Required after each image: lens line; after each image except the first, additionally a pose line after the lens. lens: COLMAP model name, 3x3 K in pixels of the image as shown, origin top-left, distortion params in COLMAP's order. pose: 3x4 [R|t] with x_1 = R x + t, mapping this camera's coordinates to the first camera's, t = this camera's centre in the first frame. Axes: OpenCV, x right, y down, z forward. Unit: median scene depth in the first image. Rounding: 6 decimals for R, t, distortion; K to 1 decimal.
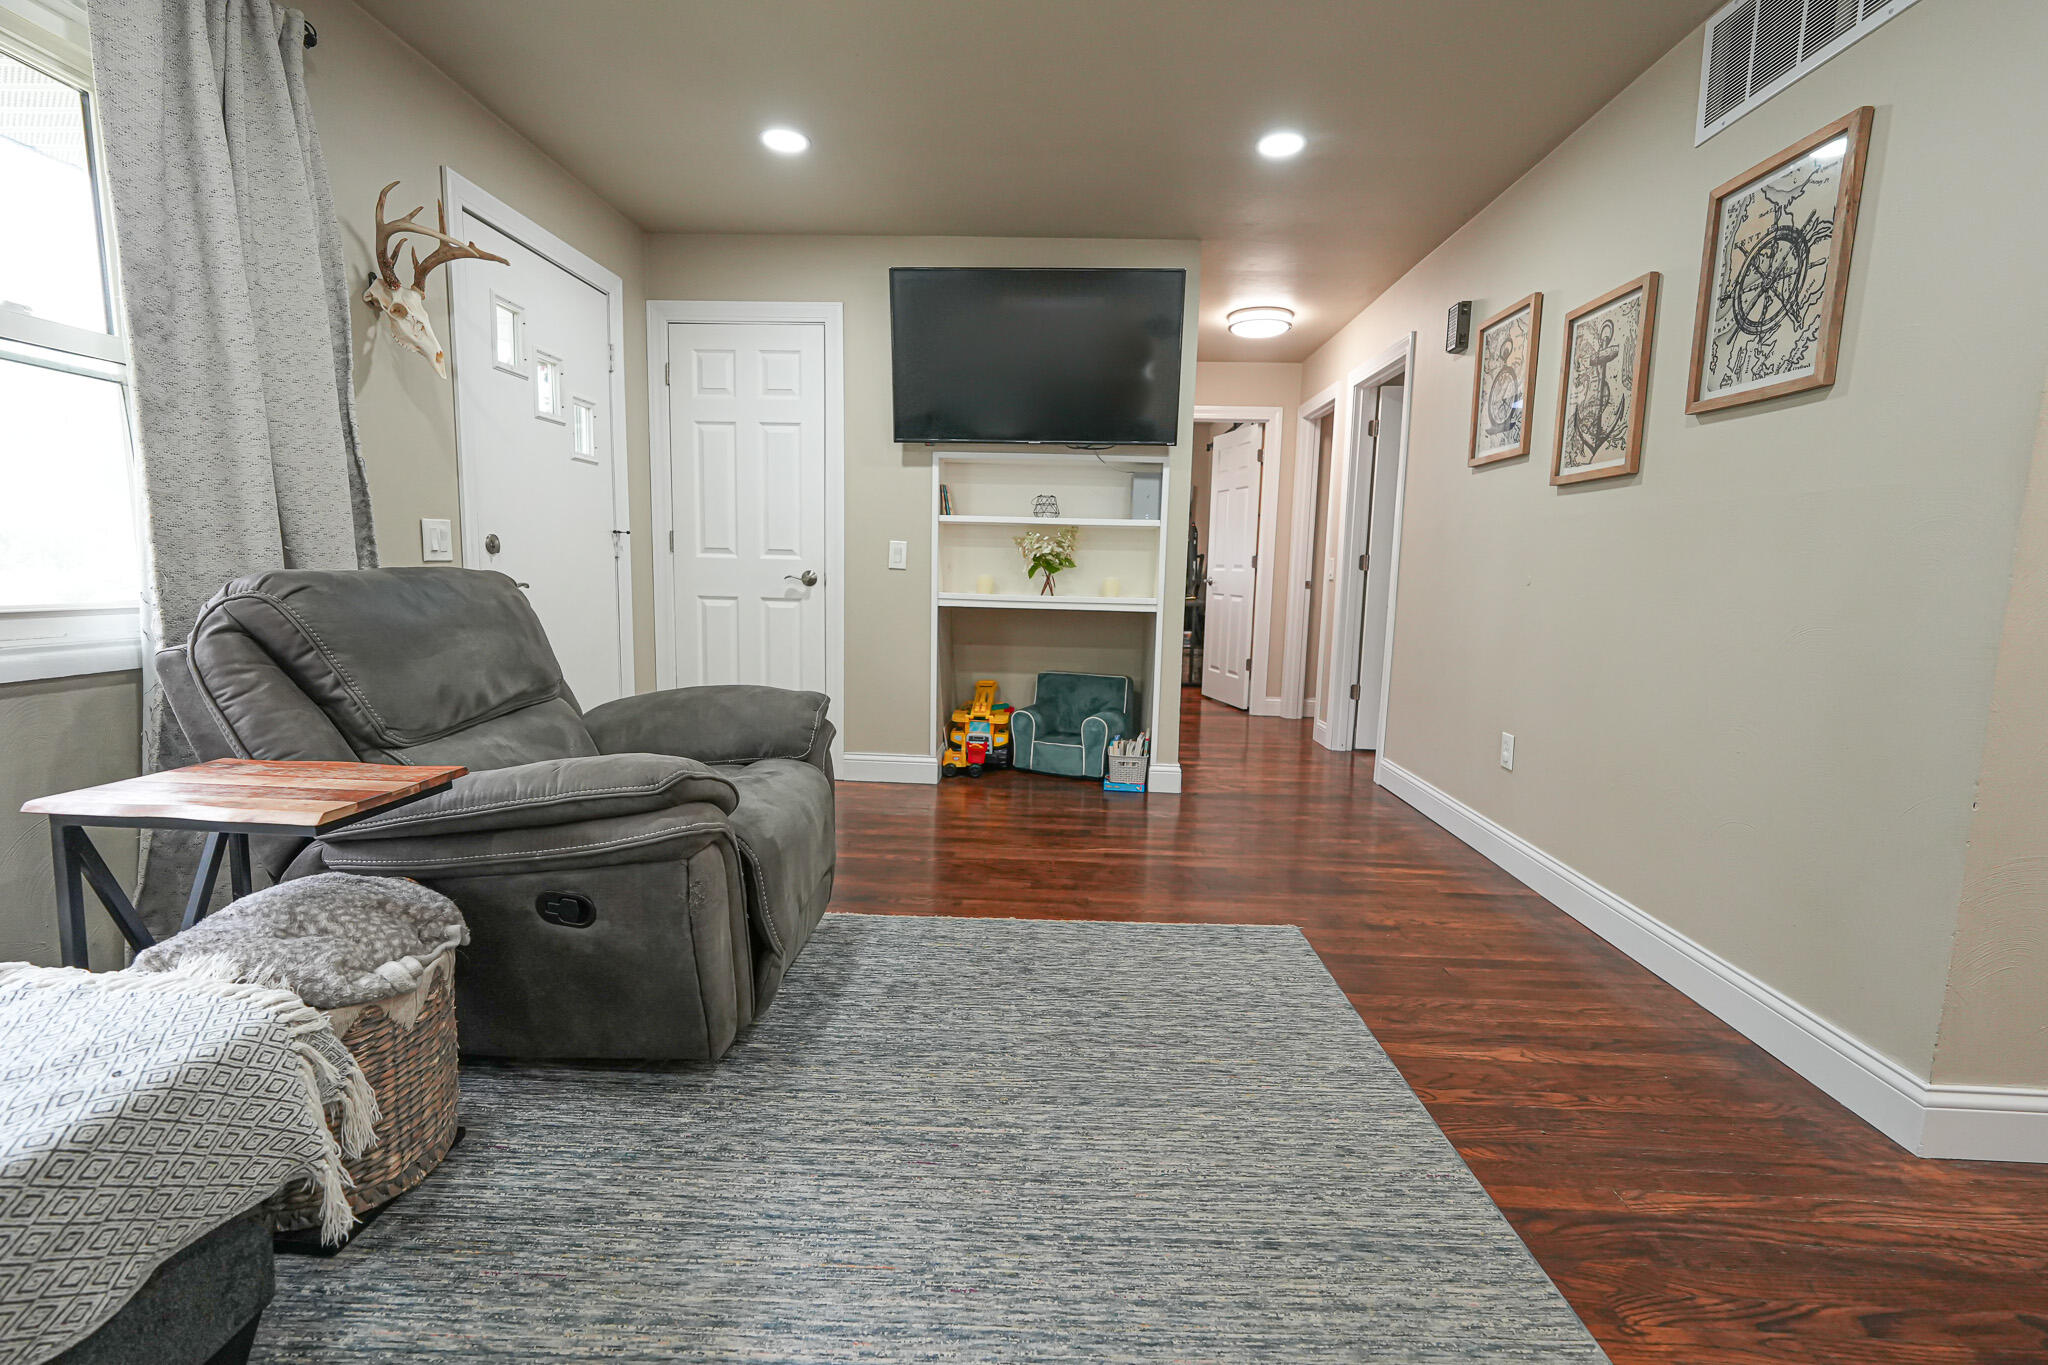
lens RADIAL K [[905.6, 0, 1025.0], [0, 905.6, 686.2], [0, 0, 1]] dist [-0.020276, 0.007942]
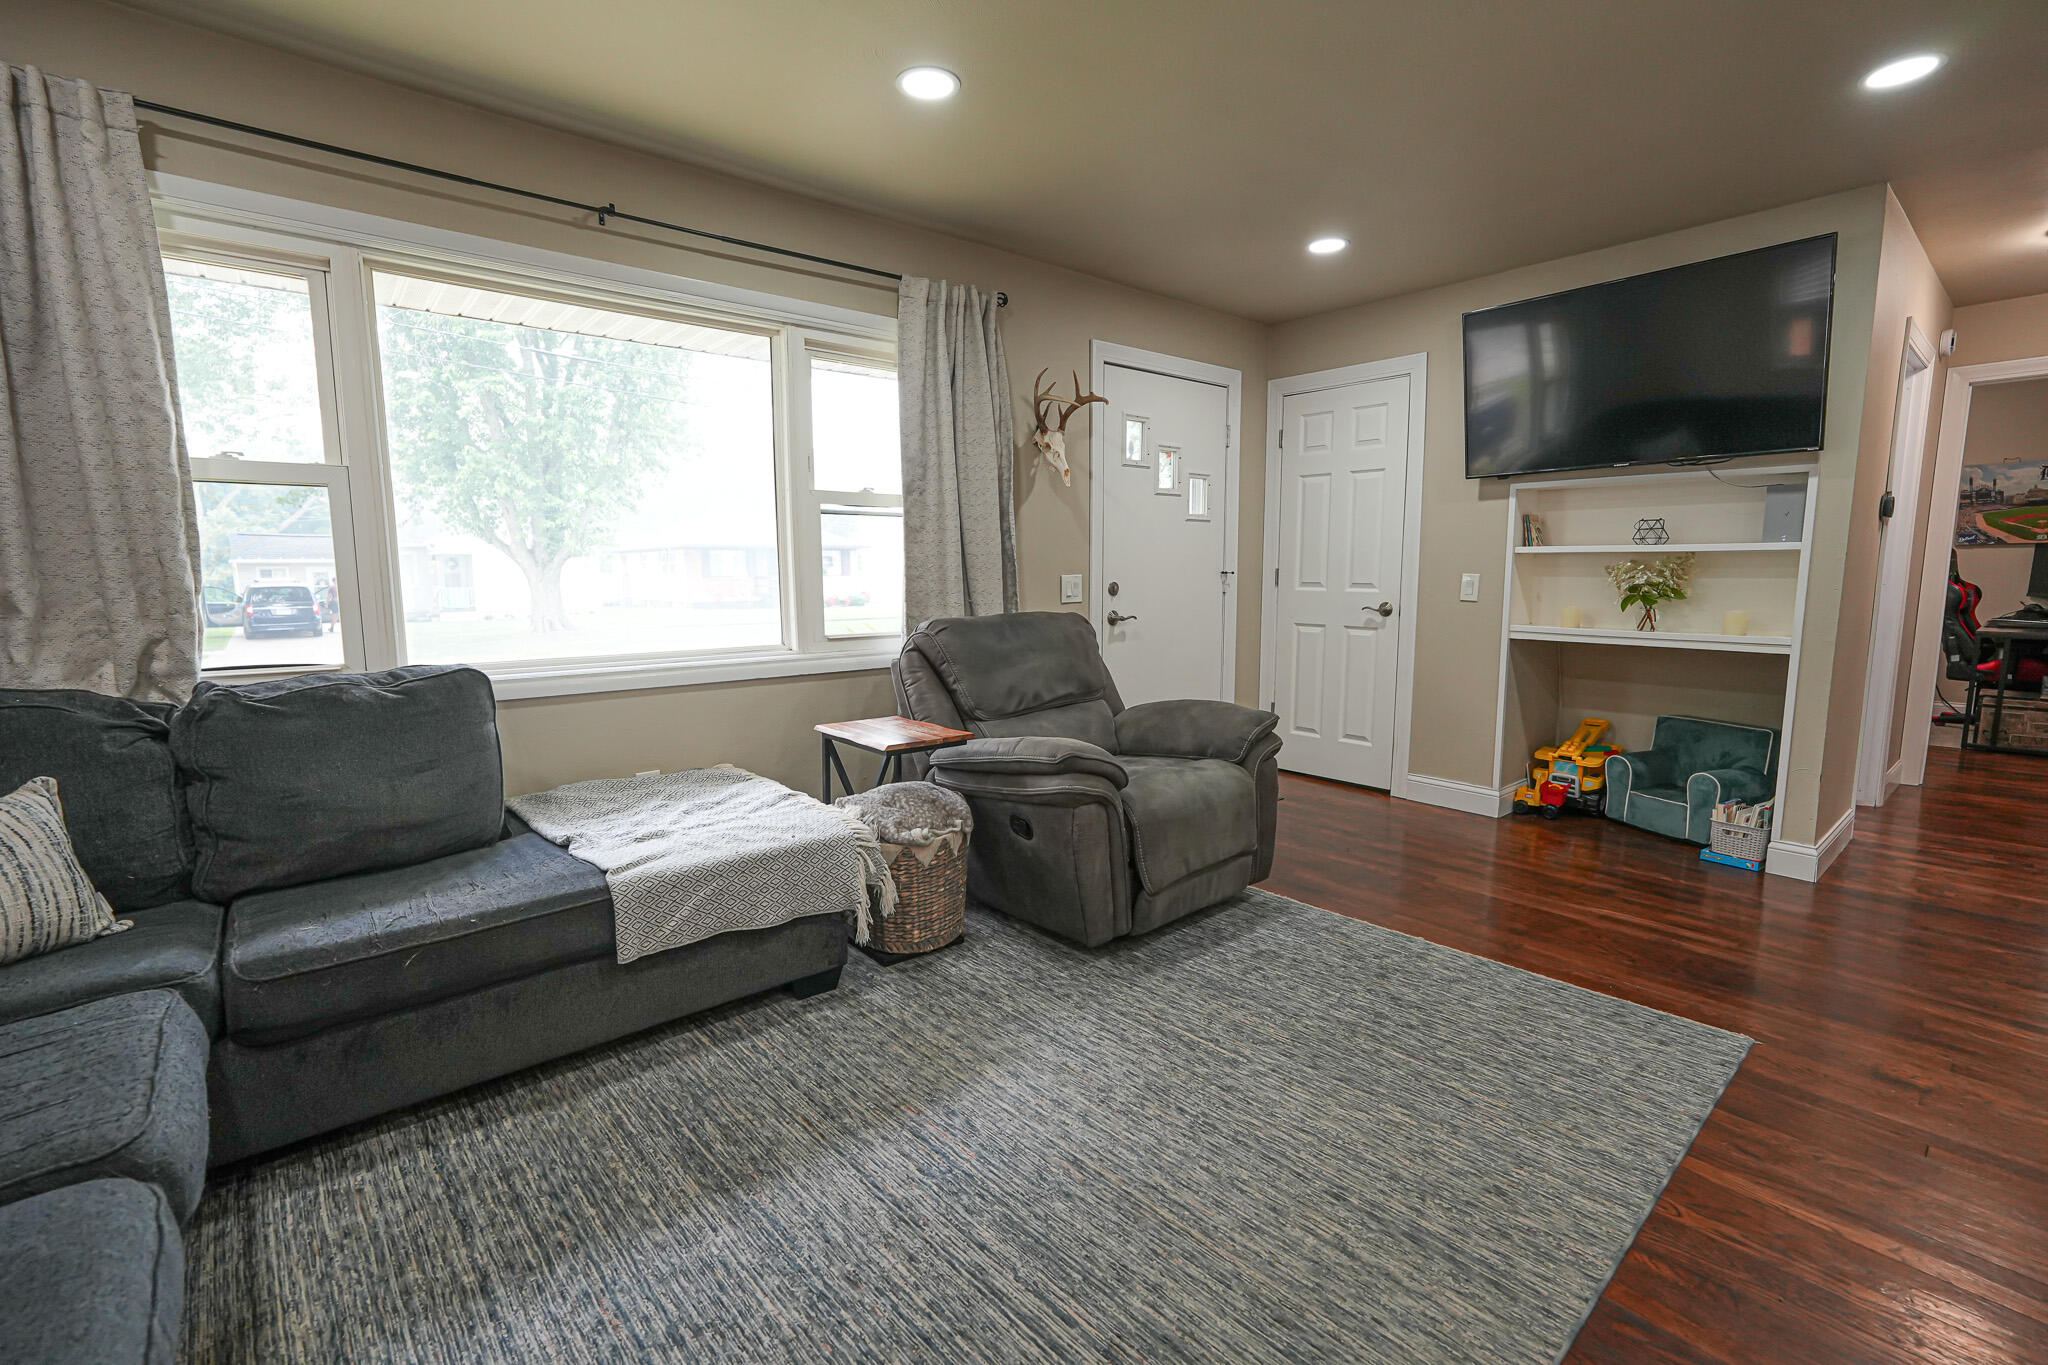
lens RADIAL K [[905.6, 0, 1021.7], [0, 905.6, 685.3], [0, 0, 1]] dist [-0.020276, 0.007942]
pose [[0.672056, 0.068850, -0.737292, 0.537926], [-0.076751, 0.996782, 0.023121, -0.038648], [0.736512, 0.041049, 0.675178, -0.102762]]
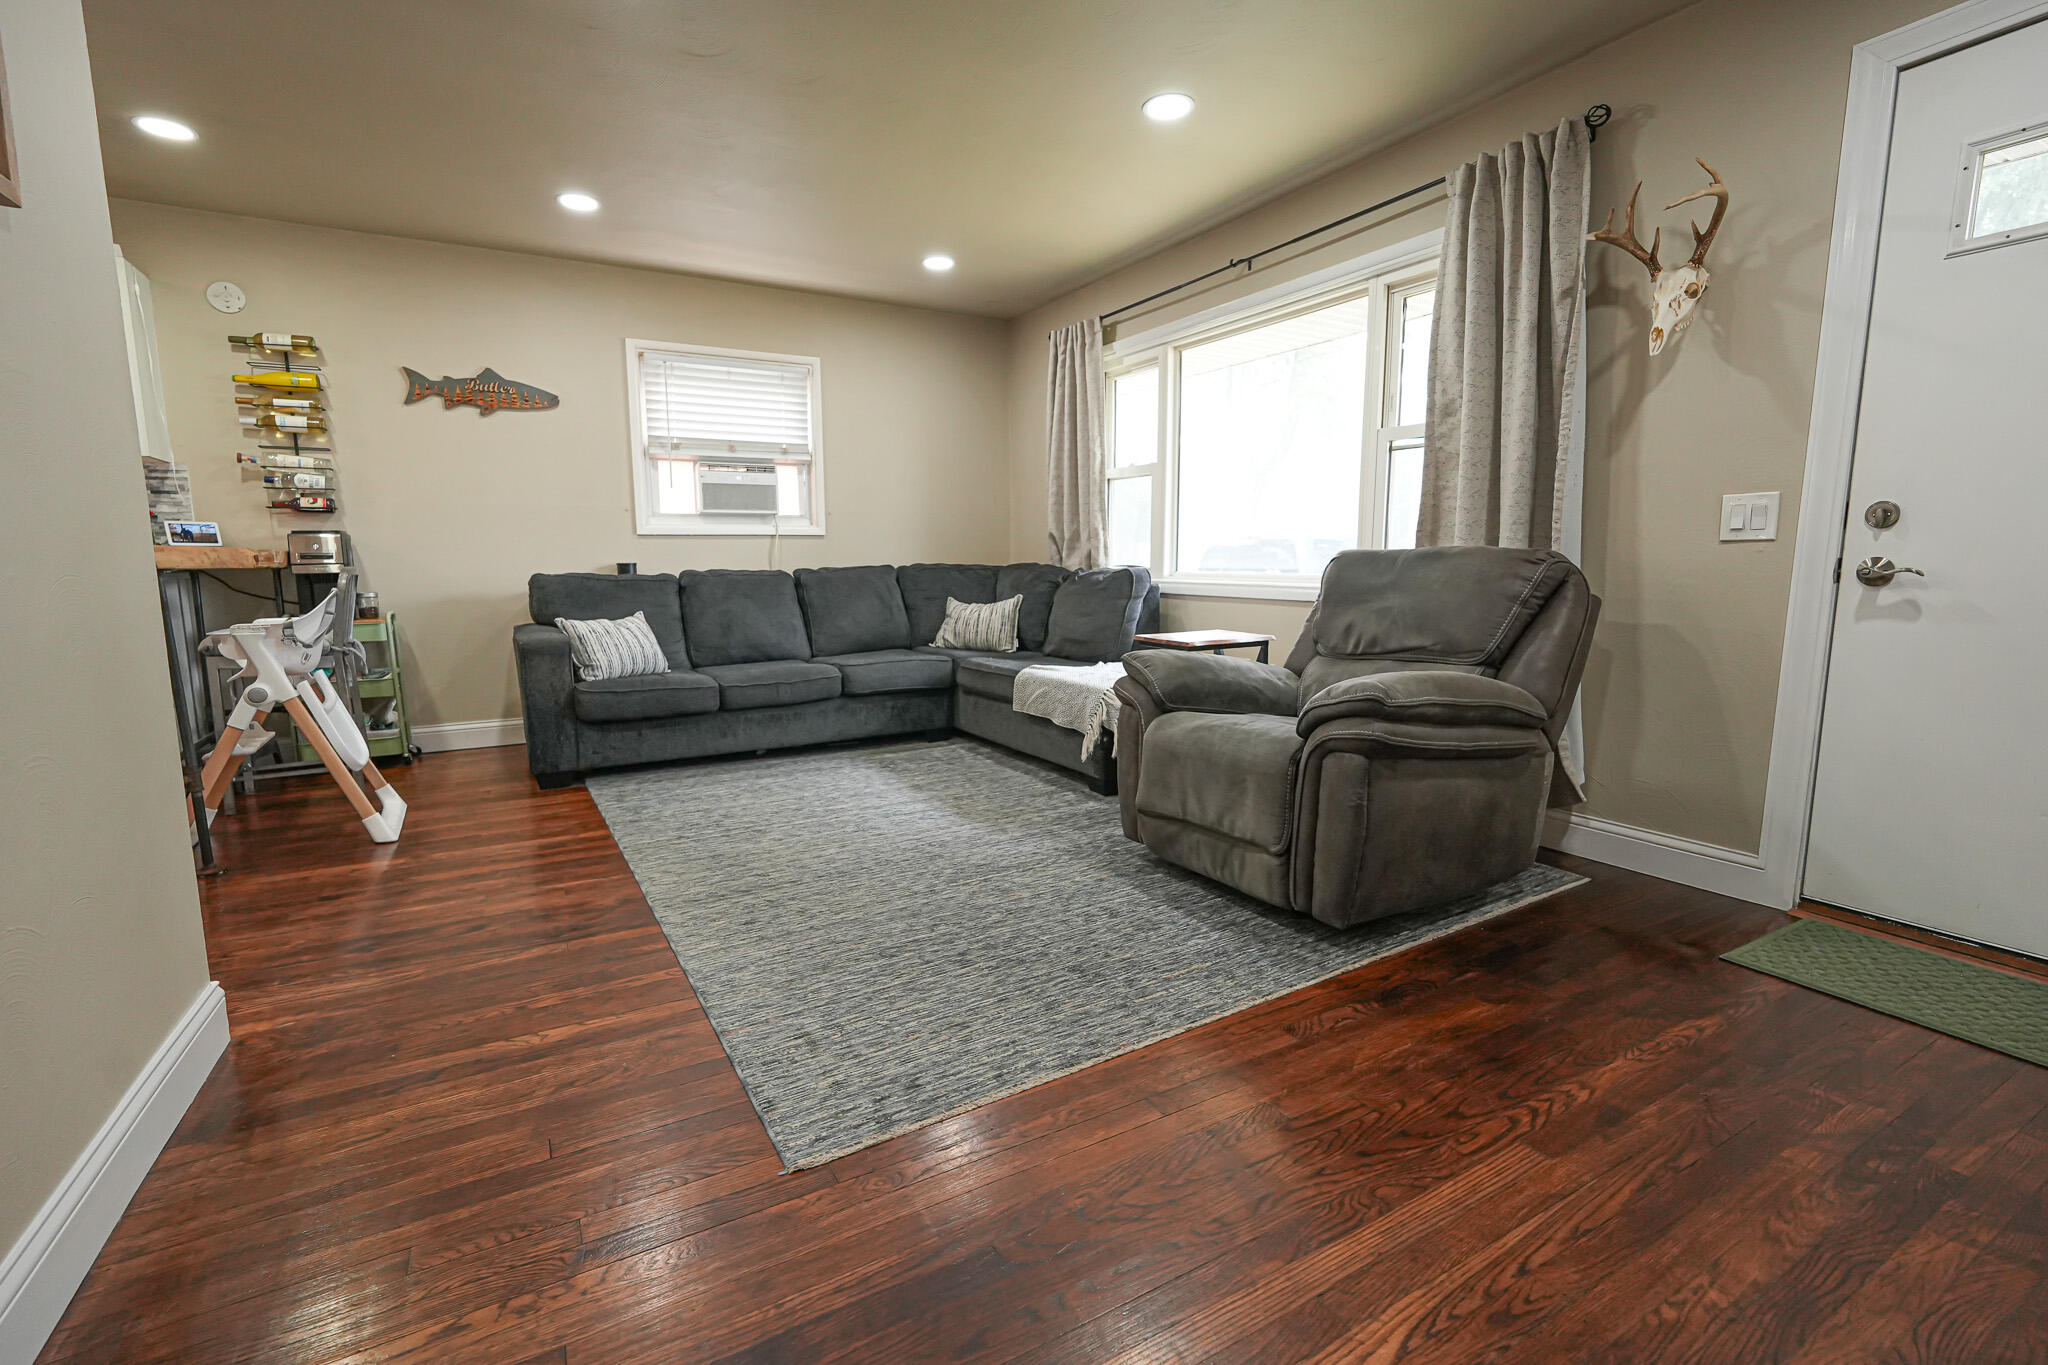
lens RADIAL K [[905.6, 0, 1024.6], [0, 905.6, 689.0], [0, 0, 1]] dist [-0.020276, 0.007942]
pose [[-0.847550, 0.055826, -0.527771, 0.556027], [-0.085530, 0.967085, 0.239649, -0.191131], [0.523778, 0.248255, -0.814878, 1.780037]]
